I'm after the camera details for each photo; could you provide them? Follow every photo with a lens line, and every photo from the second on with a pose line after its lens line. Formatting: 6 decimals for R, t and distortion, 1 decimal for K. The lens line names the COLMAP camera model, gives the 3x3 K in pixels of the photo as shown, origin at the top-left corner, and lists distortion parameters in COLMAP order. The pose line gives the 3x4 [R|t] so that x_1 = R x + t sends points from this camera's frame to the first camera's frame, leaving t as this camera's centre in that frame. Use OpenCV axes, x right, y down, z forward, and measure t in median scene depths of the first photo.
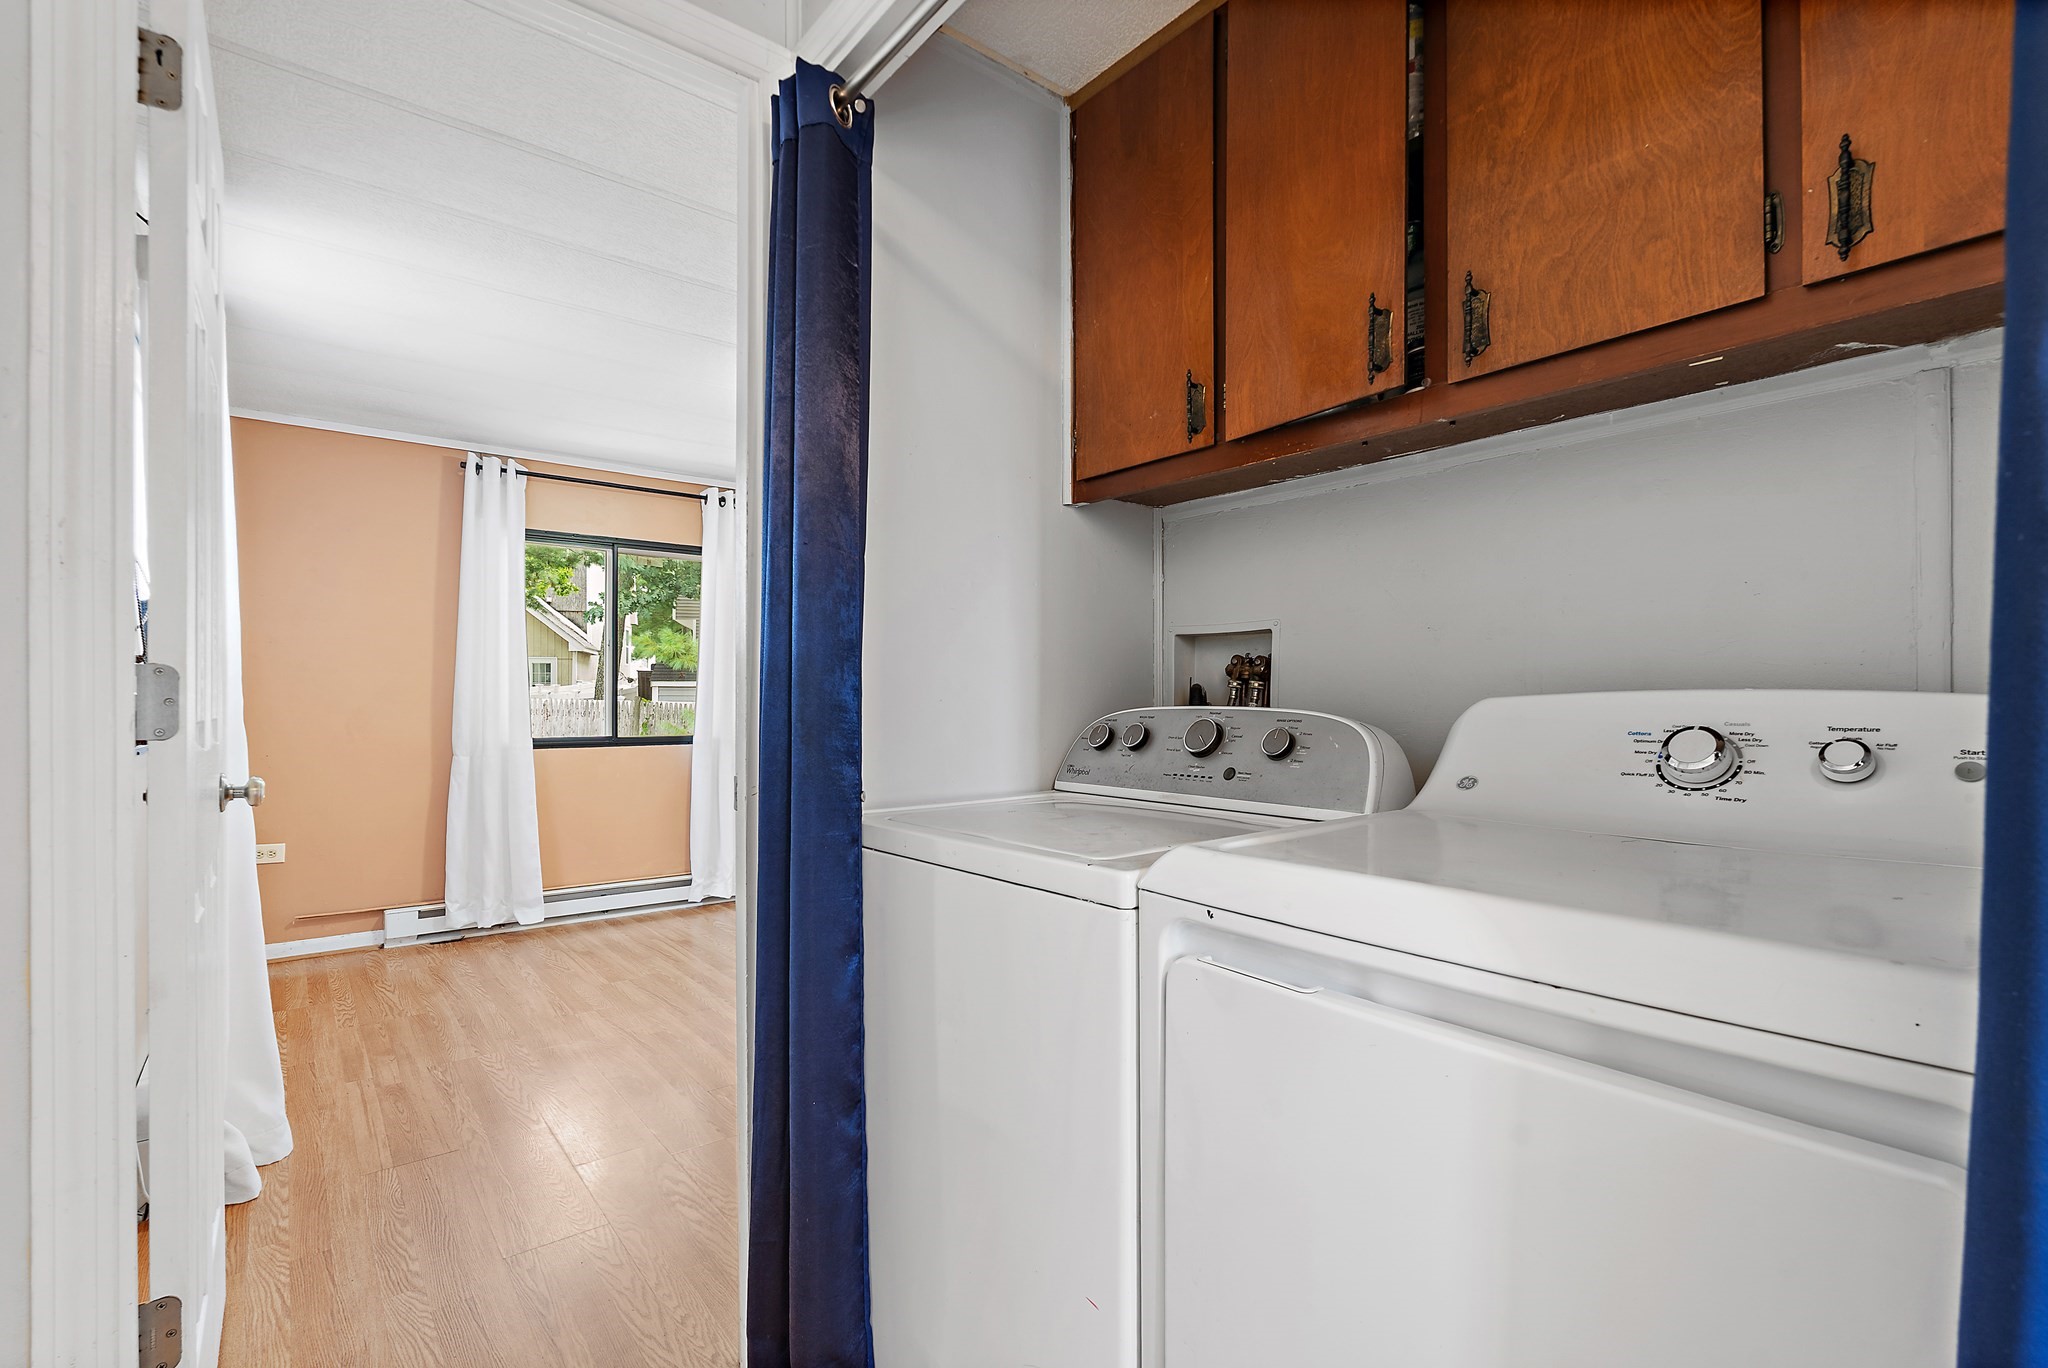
lens RADIAL K [[932.8, 0, 1019.1], [0, 932.8, 691.6], [0, 0, 1]] dist [-0.002688, 0.000987]
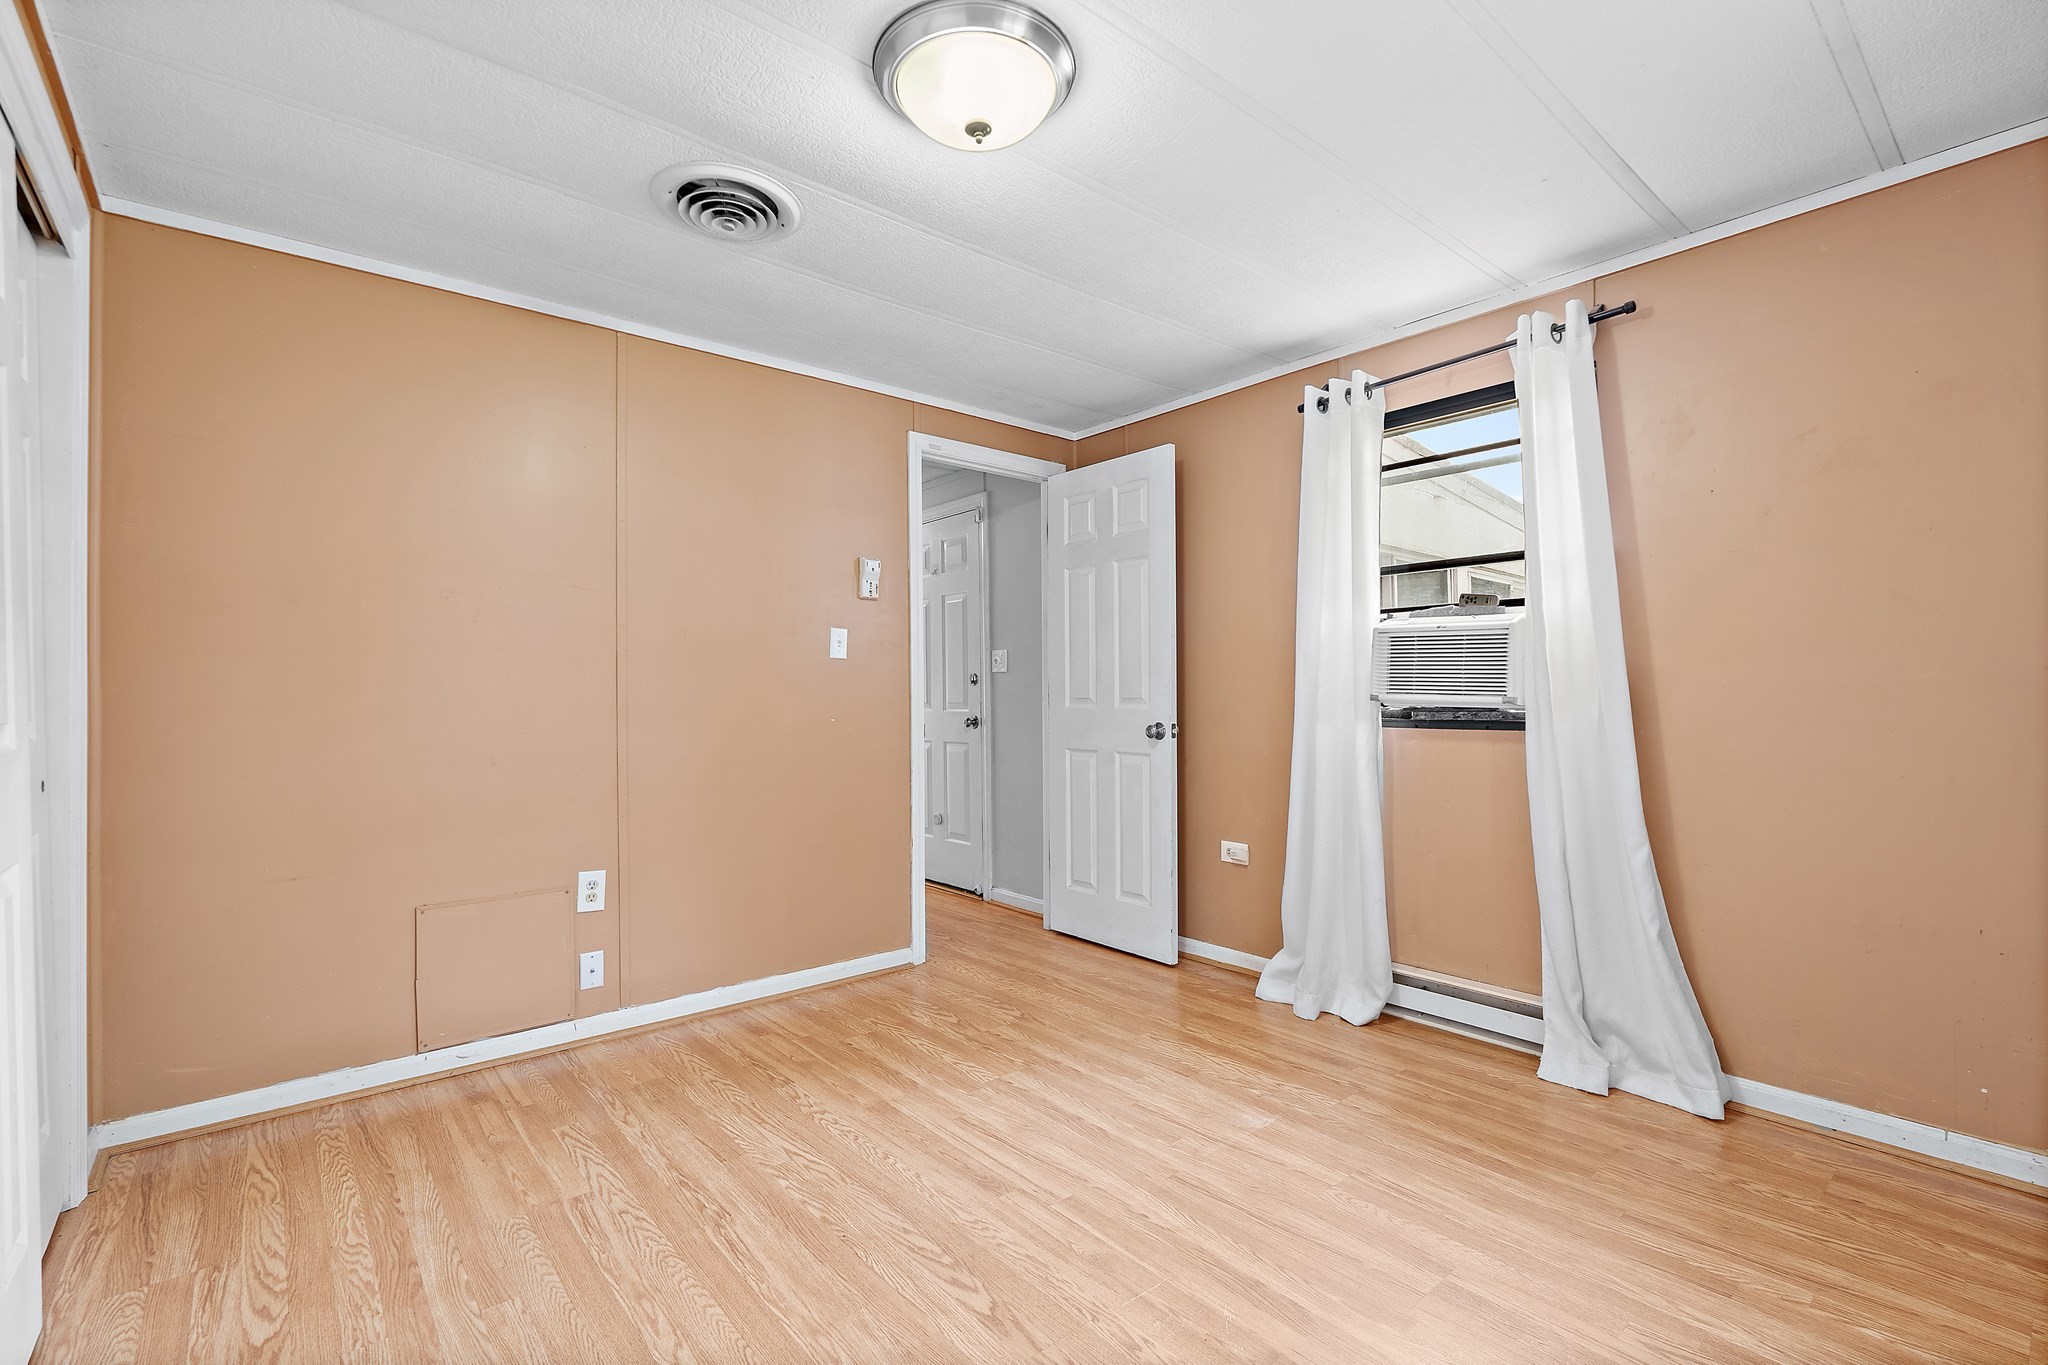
lens RADIAL K [[914.1, 0, 1015.1], [0, 914.1, 689.3], [0, 0, 1]] dist [-0.001078, 0.000166]
pose [[-0.999711, 0.007175, -0.022947, -0.175246], [0.007431, 0.999911, -0.011061, 0.012383], [0.022866, -0.011228, -0.999675, 1.217743]]
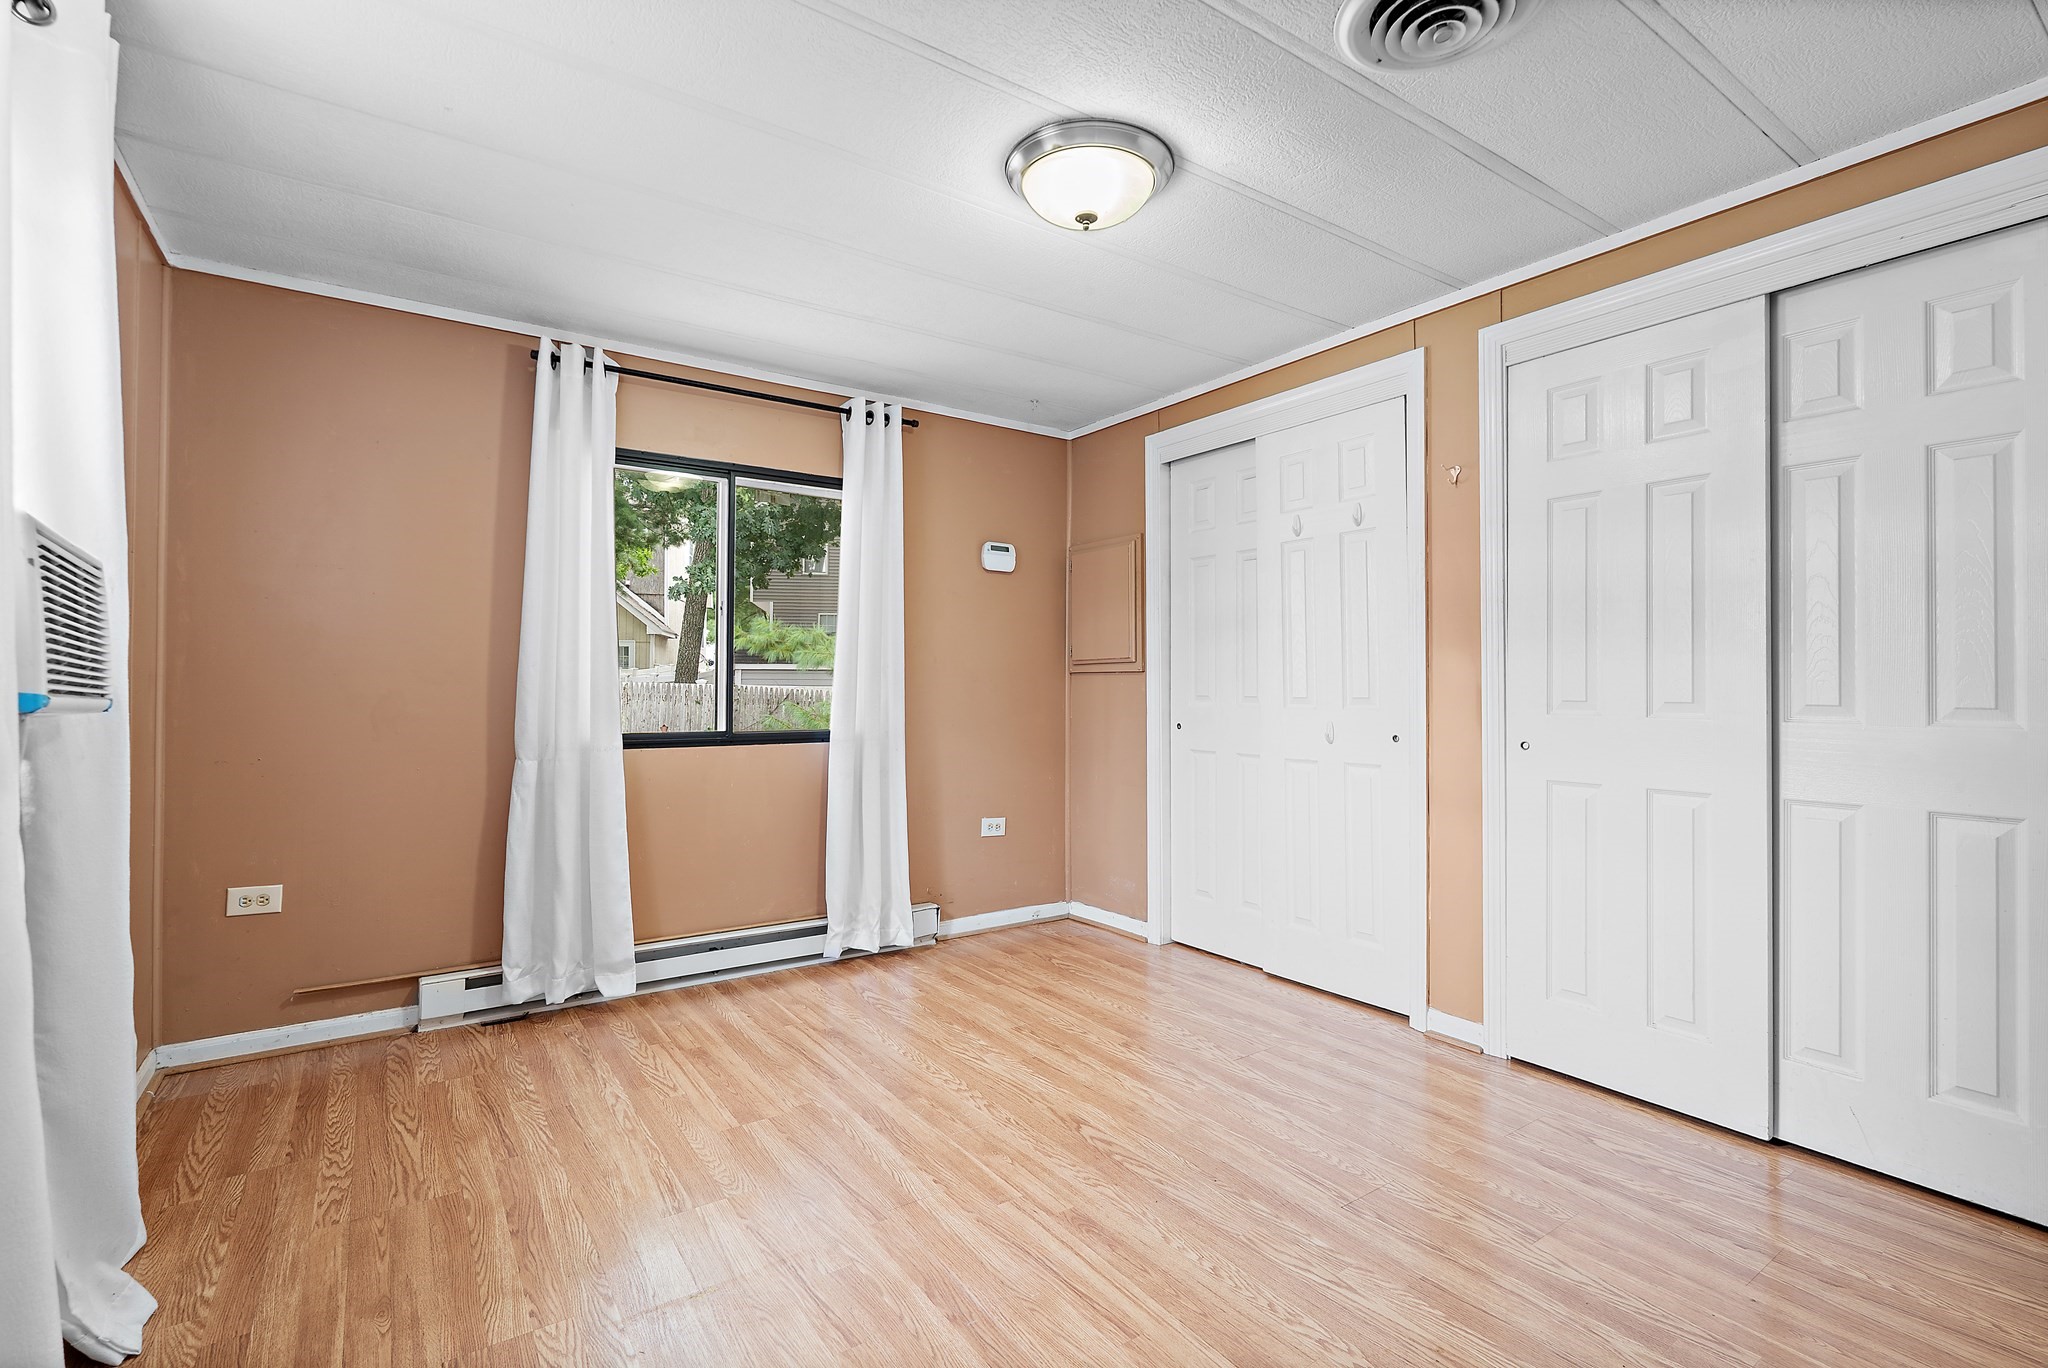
lens RADIAL K [[923.9, 0, 1009.7], [0, 923.9, 658.3], [0, 0, 1]] dist [-0.003583, -0.000540]
pose [[0.997441, 0.001160, -0.071482, -0.174971], [-0.002619, 0.999790, -0.020313, 0.004587], [0.071443, 0.020448, 0.997235, 0.313069]]
